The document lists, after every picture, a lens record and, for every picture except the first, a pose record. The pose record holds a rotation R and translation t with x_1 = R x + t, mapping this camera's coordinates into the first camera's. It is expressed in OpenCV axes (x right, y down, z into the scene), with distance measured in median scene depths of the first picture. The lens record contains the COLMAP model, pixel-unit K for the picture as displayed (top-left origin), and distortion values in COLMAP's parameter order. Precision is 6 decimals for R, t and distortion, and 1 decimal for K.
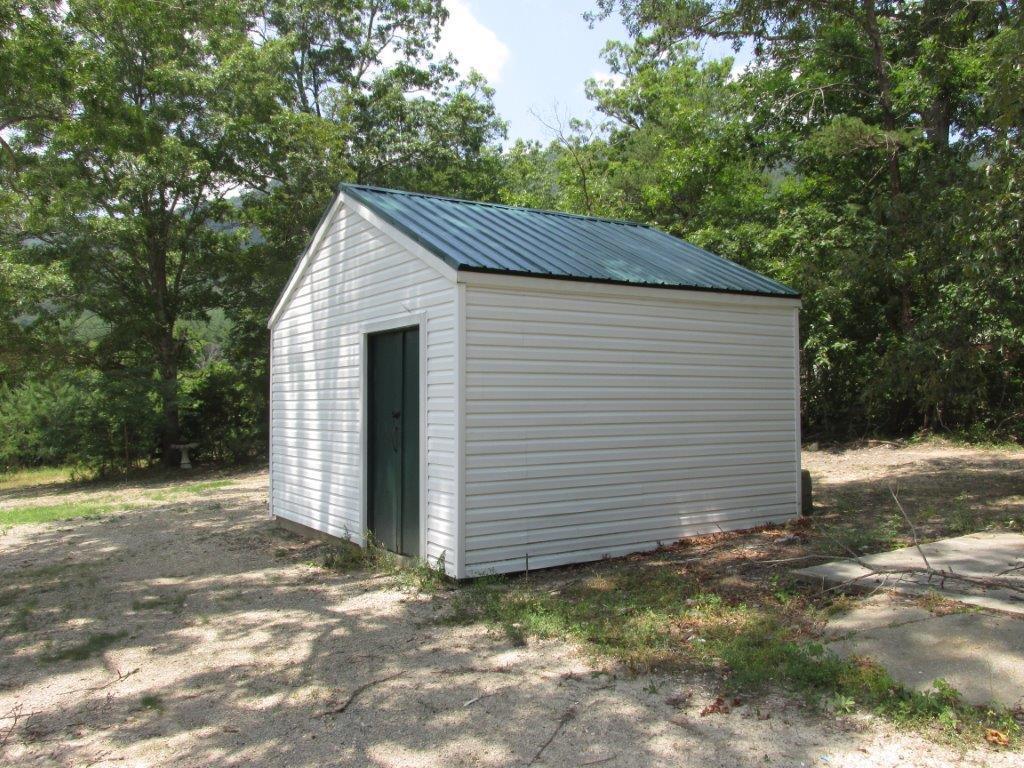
lens RADIAL K [[864.8, 0, 535.5], [0, 864.8, 384.4], [0, 0, 1]] dist [-0.011857, 0.007418]
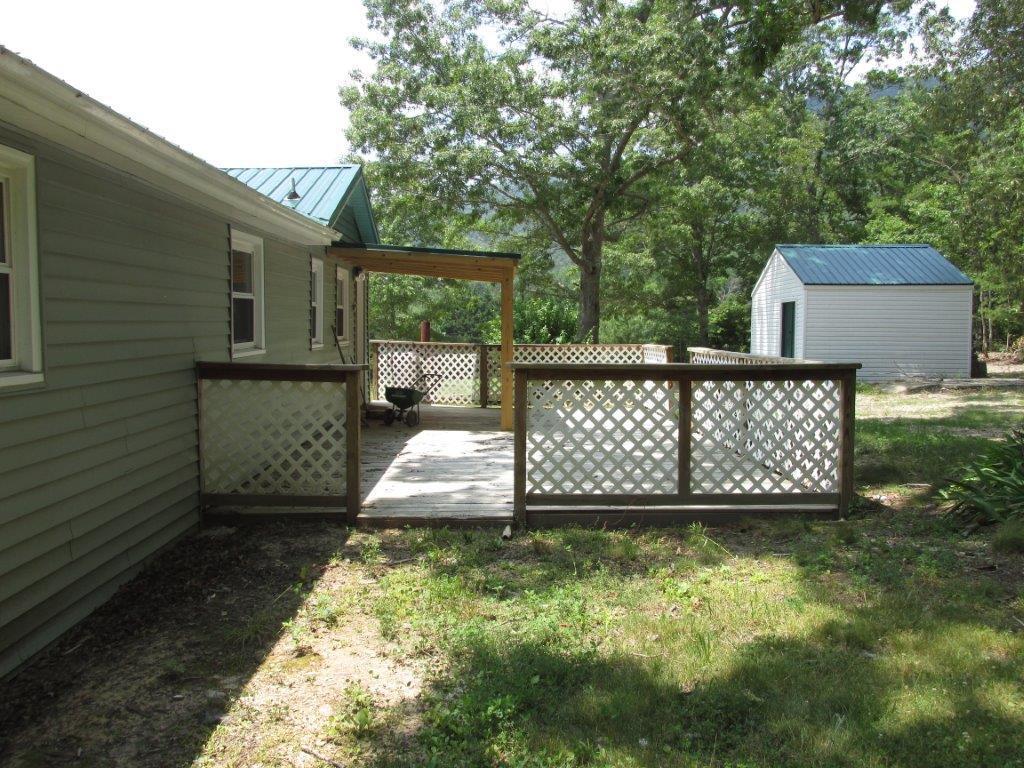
lens RADIAL K [[864.8, 0, 535.5], [0, 864.8, 384.4], [0, 0, 1]] dist [-0.011857, 0.007418]
pose [[0.836019, 0.043389, -0.546982, 0.218119], [0.001381, 0.996699, 0.081173, -0.007955], [0.548699, -0.068617, 0.833200, -0.569307]]
